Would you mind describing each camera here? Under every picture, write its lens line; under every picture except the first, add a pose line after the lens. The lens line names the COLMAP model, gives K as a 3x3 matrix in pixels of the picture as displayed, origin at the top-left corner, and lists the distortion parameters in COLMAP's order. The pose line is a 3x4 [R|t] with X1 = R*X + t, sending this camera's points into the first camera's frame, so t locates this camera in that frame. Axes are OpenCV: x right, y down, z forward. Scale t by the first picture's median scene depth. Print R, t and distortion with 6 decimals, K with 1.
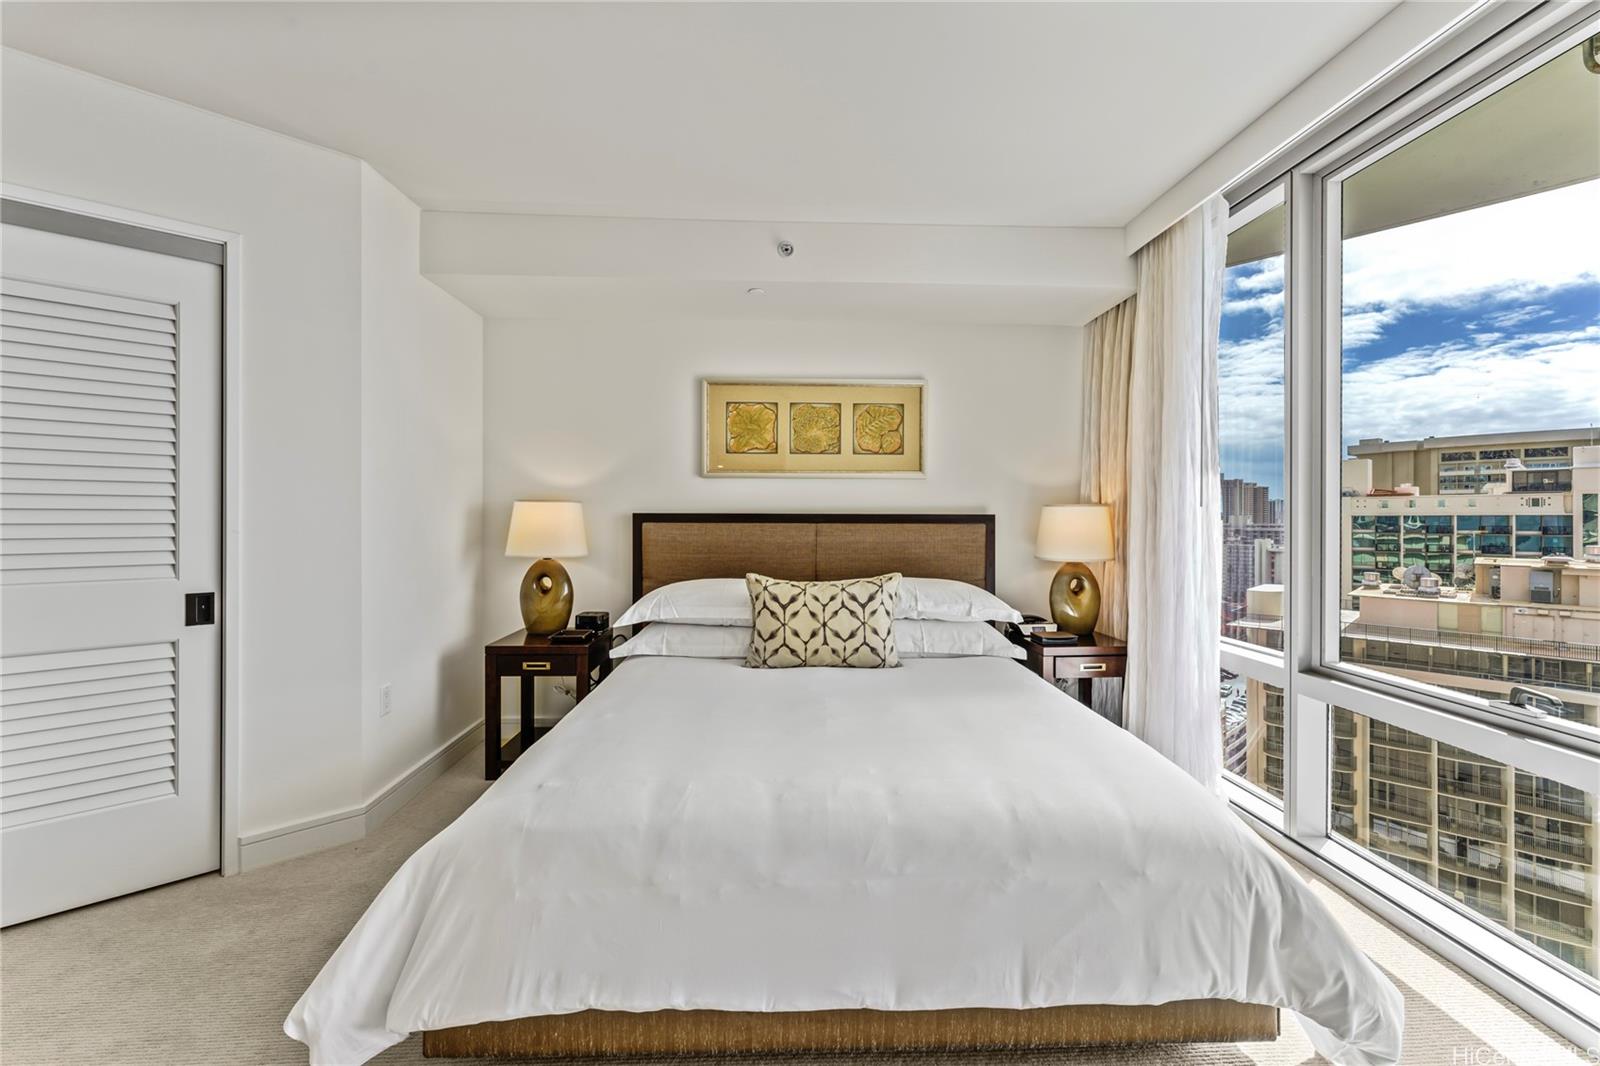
lens RADIAL K [[635.1, 0, 804.0], [0, 635.1, 531.1], [0, 0, 1]] dist [-0.001383, 0.000583]
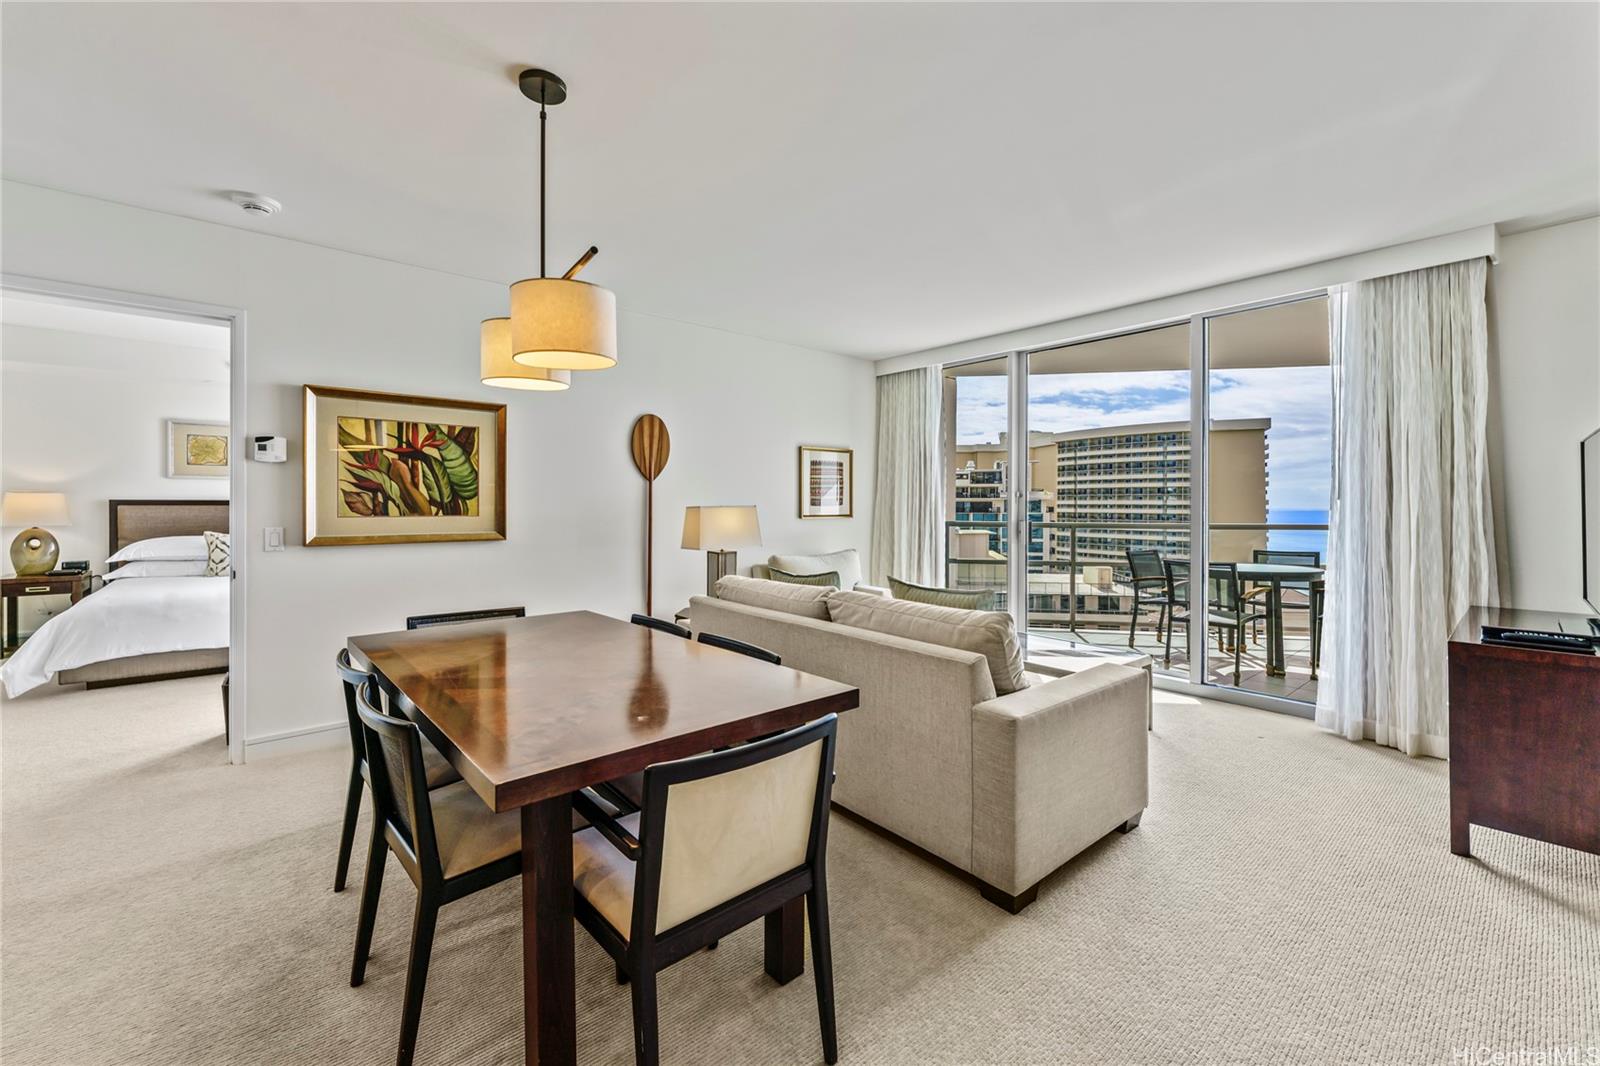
lens RADIAL K [[635.1, 0, 801.6], [0, 635.1, 501.8], [0, 0, 1]] dist [-0.001383, 0.000583]
pose [[0.780597, 0.000351, 0.625034, 0.109765], [0.011933, 0.999809, -0.015465, 0.024396], [-0.624920, 0.019531, 0.780444, -1.487927]]
